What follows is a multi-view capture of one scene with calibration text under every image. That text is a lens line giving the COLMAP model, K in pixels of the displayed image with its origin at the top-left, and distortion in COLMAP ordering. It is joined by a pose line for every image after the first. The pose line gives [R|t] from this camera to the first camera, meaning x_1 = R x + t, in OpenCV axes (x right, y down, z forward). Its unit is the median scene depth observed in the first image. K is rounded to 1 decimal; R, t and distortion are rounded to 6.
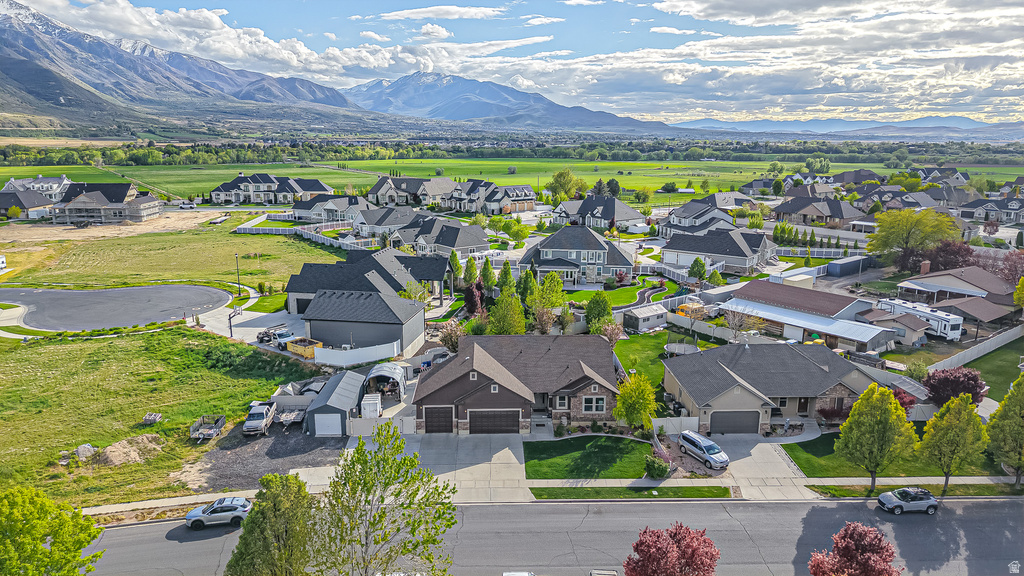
lens RADIAL K [[687.1, 0, 509.7], [0, 687.1, 274.8], [0, 0, 1]] dist [0.031567, -0.033691]
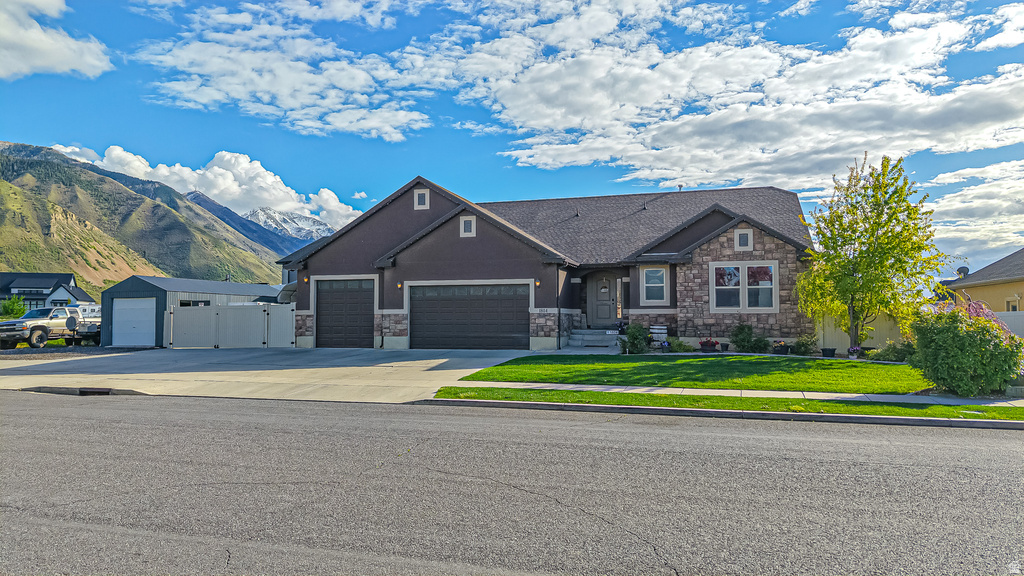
lens RADIAL K [[687.1, 0, 507.6], [0, 687.1, 286.4], [0, 0, 1]] dist [0.031567, -0.033691]
pose [[0.948521, -0.020108, -0.316075, 0.101699], [-0.059923, 0.968563, -0.241442, 0.240844], [0.310994, 0.247953, 0.917498, 0.534917]]
